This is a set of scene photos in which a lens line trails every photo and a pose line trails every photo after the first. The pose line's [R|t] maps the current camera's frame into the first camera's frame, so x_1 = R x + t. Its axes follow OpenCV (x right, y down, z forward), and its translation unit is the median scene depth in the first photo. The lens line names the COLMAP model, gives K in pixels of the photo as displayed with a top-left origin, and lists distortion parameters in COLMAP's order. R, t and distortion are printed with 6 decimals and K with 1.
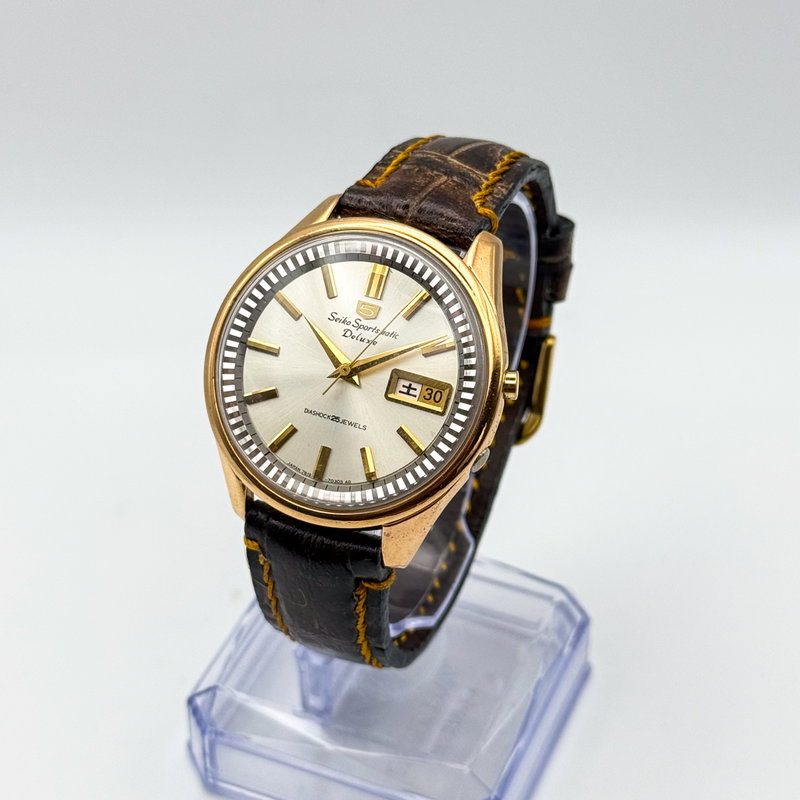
lens RADIAL K [[1971.5, 0, 400.0], [0, 1971.5, 400.0], [0, 0, 1]] dist [0.253255, -0.062453]
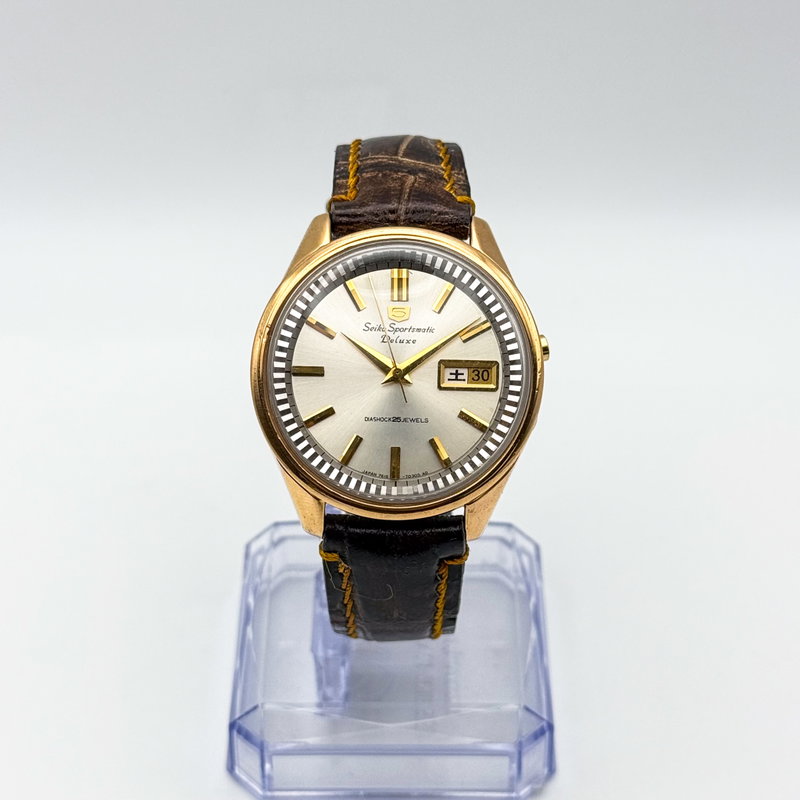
lens RADIAL K [[1971.5, 0, 400.0], [0, 1971.5, 400.0], [0, 0, 1]] dist [0.253255, -0.062453]
pose [[0.922091, -0.249575, 0.295739, -0.338447], [0.241751, 0.968267, 0.063363, -0.066705], [-0.302168, 0.013068, 0.953165, -0.015004]]
